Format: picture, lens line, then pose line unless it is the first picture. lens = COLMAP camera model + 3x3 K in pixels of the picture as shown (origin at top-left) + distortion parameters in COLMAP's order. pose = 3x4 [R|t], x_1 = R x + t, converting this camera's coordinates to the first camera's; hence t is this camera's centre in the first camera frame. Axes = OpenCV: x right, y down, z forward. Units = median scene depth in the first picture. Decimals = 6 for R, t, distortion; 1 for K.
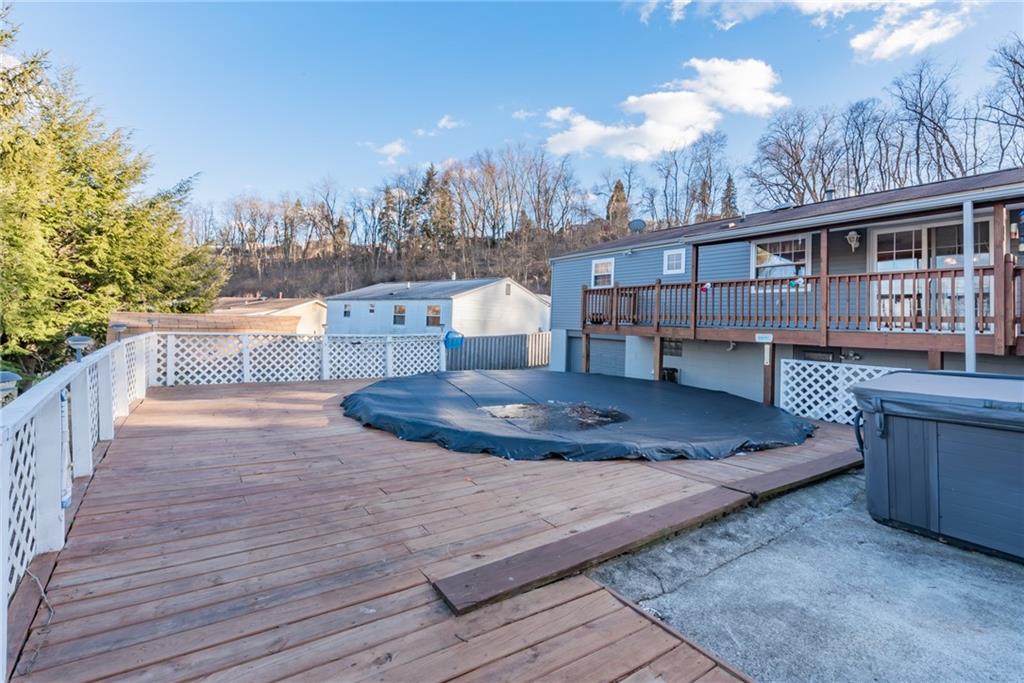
lens RADIAL K [[427.1, 0, 510.2], [0, 427.1, 342.6], [0, 0, 1]] dist [0.013276, -0.000133]
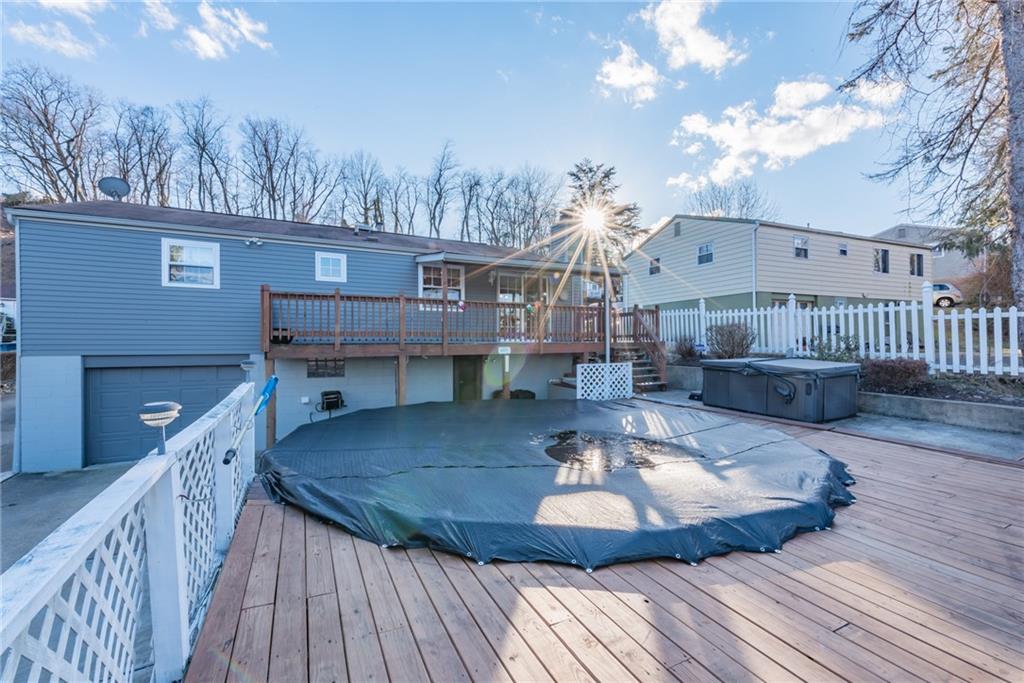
lens RADIAL K [[427.1, 0, 510.2], [0, 427.1, 342.6], [0, 0, 1]] dist [0.013276, -0.000133]
pose [[0.171556, -0.031127, 0.984682, -0.467207], [0.053167, 0.998337, 0.022296, -0.045709], [-0.983739, 0.048528, 0.172926, 0.594766]]
